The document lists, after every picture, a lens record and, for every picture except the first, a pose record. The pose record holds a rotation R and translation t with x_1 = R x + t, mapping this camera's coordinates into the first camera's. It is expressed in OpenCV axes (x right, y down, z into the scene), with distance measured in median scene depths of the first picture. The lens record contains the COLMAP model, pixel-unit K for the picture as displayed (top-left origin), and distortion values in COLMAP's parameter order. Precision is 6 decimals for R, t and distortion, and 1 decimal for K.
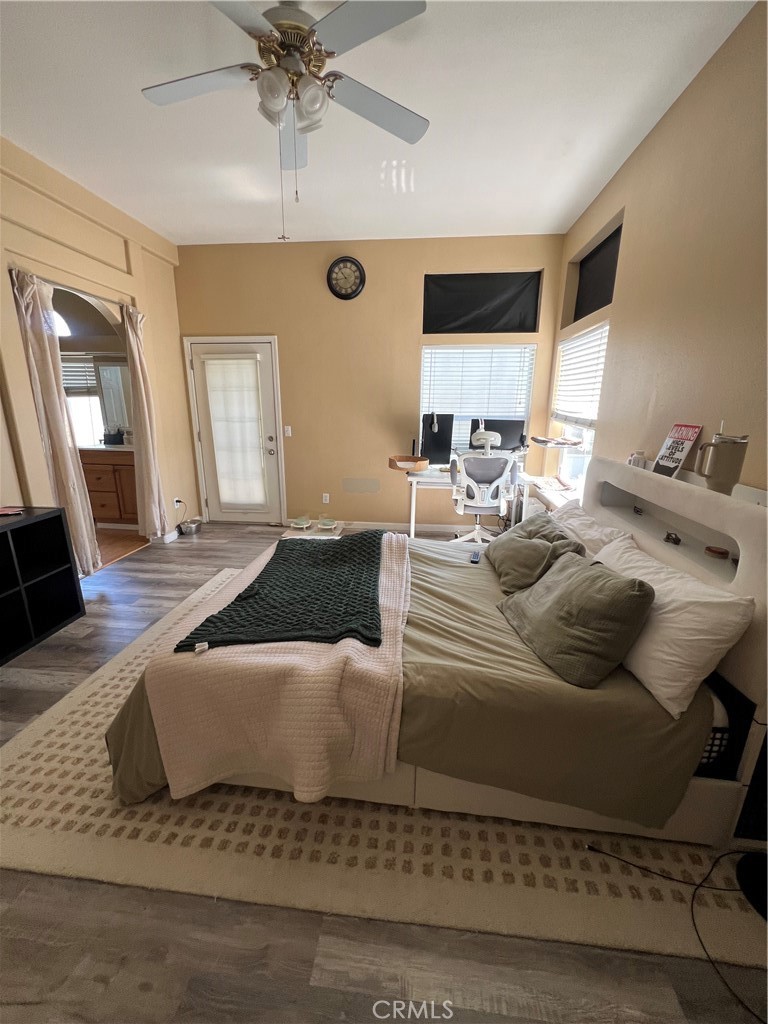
lens RADIAL K [[414.8, 0, 381.3], [0, 414.8, 509.6], [0, 0, 1]] dist [-0.002352, 0.000102]
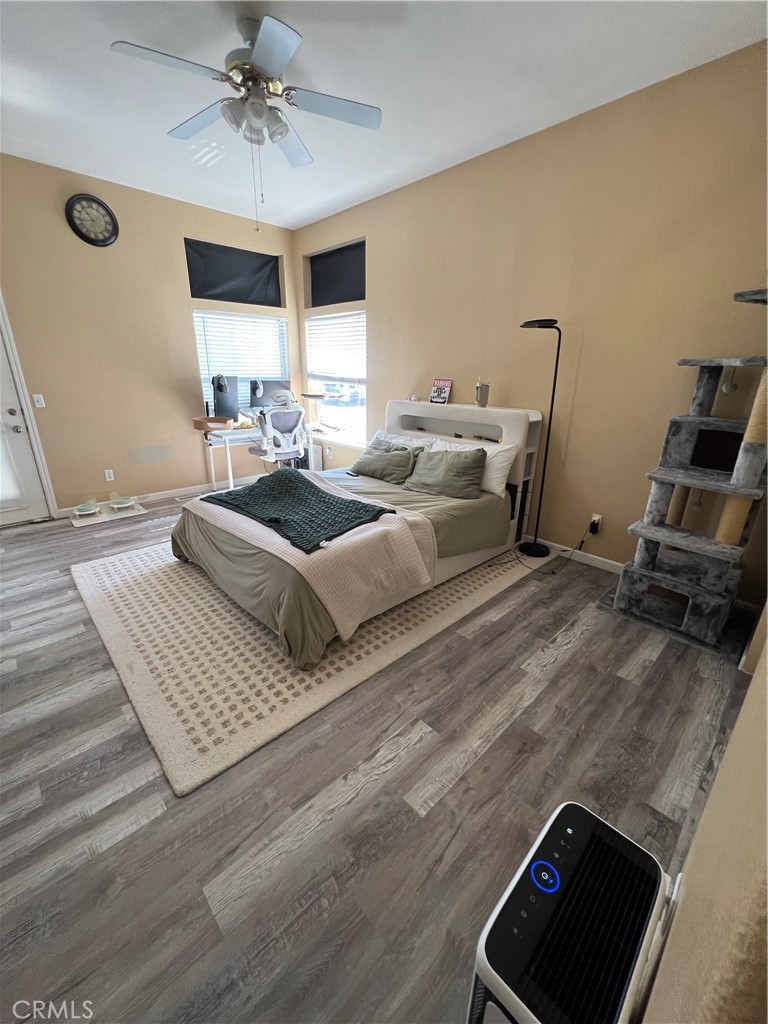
lens RADIAL K [[416.5, 0, 384.0], [0, 416.5, 512.0], [0, 0, 1]] dist [0.001278, 0.000275]
pose [[0.643225, -0.249382, 0.723927, -0.521162], [0.185166, 0.968073, 0.168963, 0.009028], [-0.742951, 0.025366, 0.668866, -0.044021]]
